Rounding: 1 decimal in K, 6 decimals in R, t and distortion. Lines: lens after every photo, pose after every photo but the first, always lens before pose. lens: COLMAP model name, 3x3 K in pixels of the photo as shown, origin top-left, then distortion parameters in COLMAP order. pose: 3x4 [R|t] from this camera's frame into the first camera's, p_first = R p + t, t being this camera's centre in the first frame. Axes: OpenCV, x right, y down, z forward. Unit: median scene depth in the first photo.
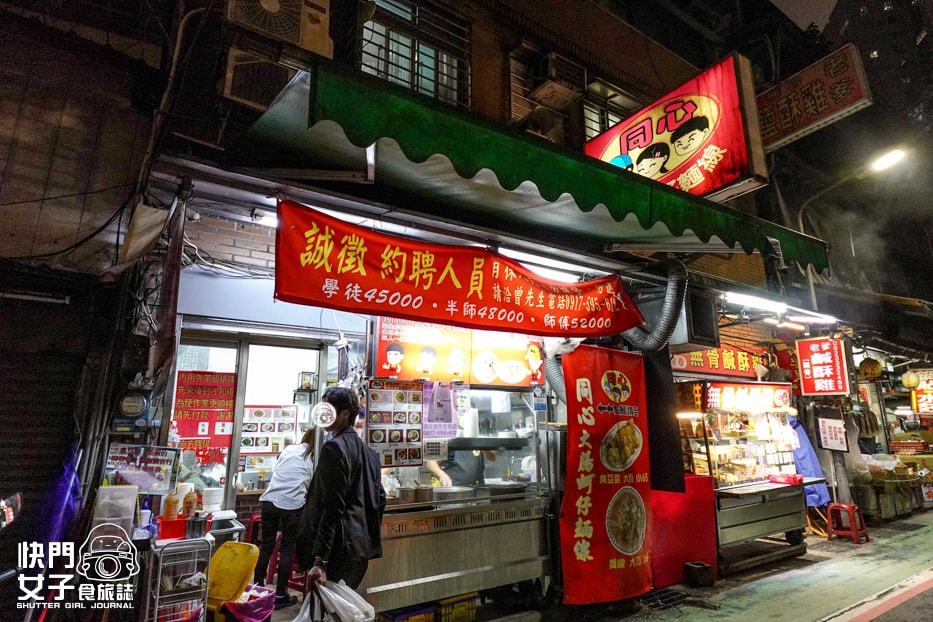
lens RADIAL K [[519.9, 0, 465.4], [0, 519.9, 317.3], [0, 0, 1]] dist [-0.009932, -0.002166]
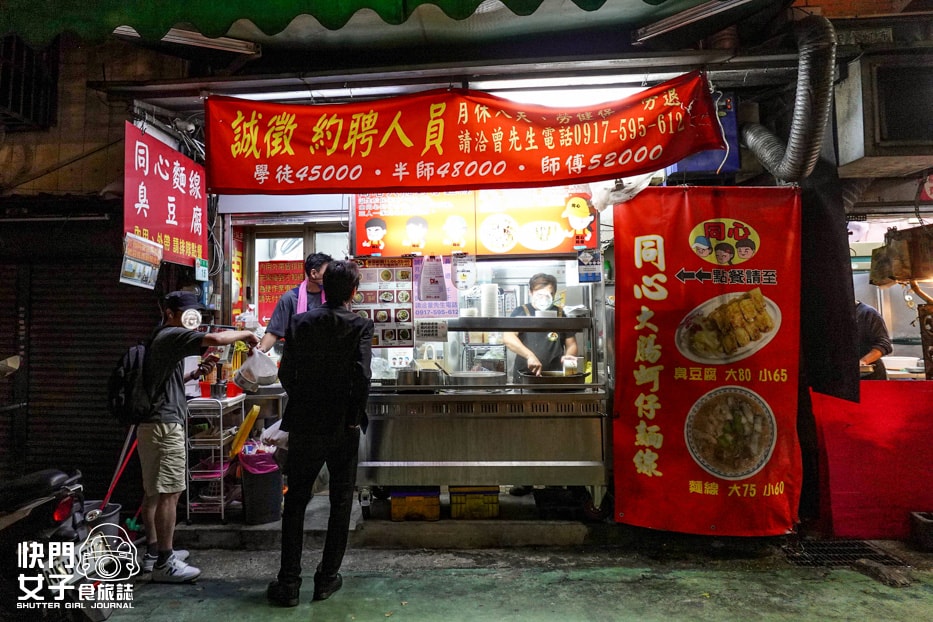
lens RADIAL K [[582.1, 0, 427.8], [0, 582.1, 286.8], [0, 0, 1]] dist [0.004081, -0.000534]
pose [[0.791639, -0.033854, -0.610051, 0.563026], [0.141889, 0.981353, 0.129664, 0.048079], [0.594286, -0.189207, 0.781681, 0.219362]]
